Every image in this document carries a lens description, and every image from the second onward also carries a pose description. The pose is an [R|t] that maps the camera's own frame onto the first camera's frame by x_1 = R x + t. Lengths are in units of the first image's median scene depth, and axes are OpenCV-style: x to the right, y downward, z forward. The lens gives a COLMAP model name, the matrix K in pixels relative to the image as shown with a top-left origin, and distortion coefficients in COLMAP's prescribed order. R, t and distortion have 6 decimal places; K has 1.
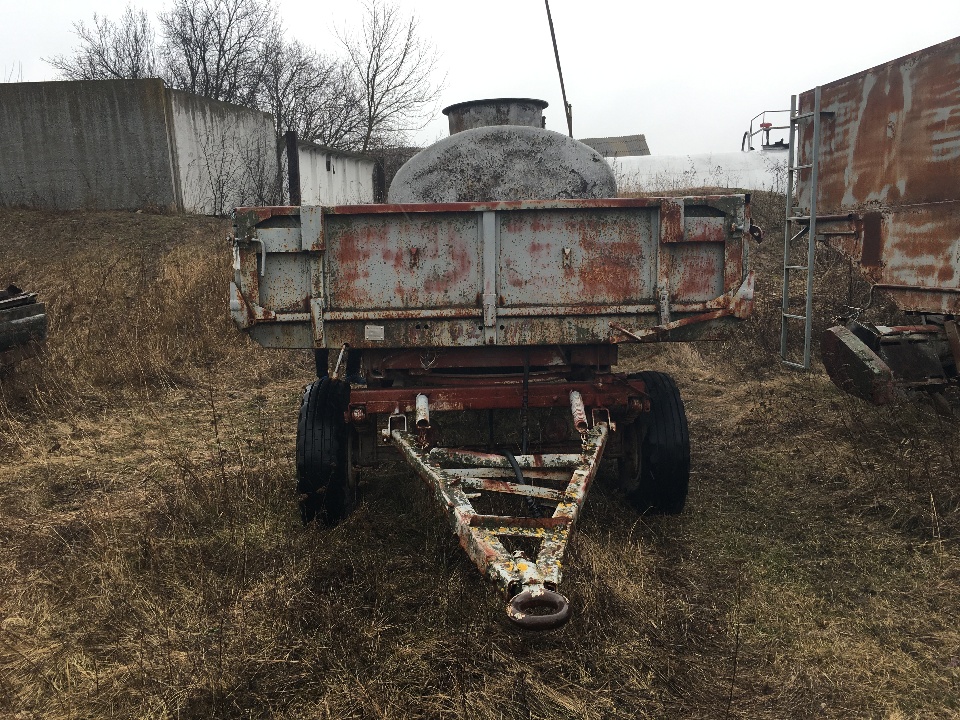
lens RADIAL K [[786.7, 0, 480.0], [0, 786.7, 360.0], [0, 0, 1]] dist [0.083087, -0.112615]
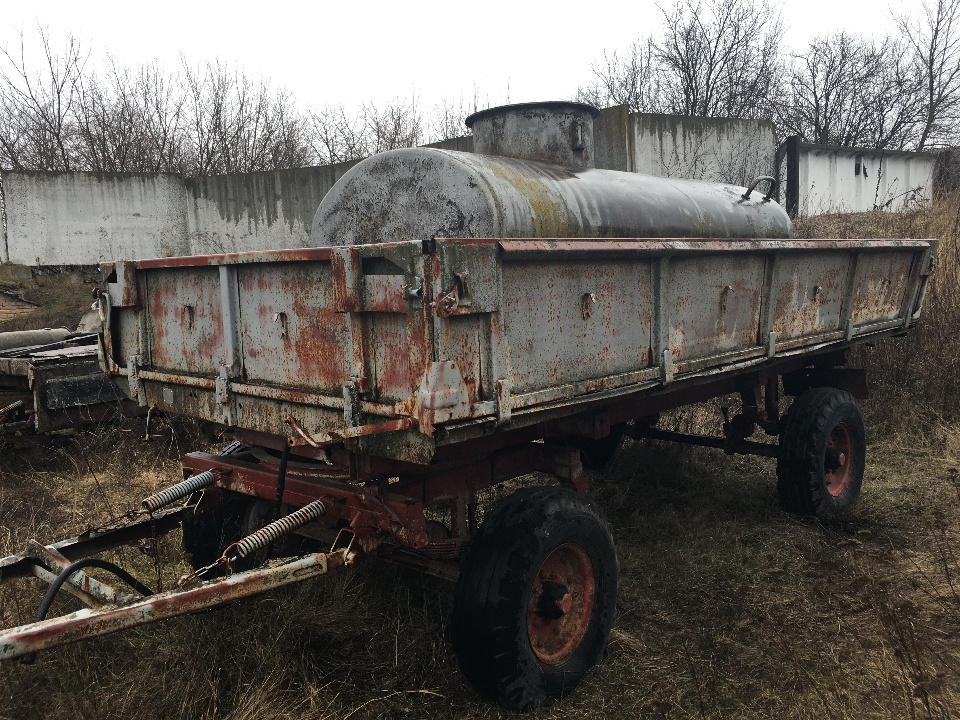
lens RADIAL K [[786.7, 0, 480.0], [0, 786.7, 360.0], [0, 0, 1]] dist [0.083087, -0.112615]
pose [[0.739064, 0.074805, -0.669469, 0.561007], [-0.083345, 0.996333, 0.019318, -0.093057], [0.668459, 0.041520, 0.742589, 0.411204]]
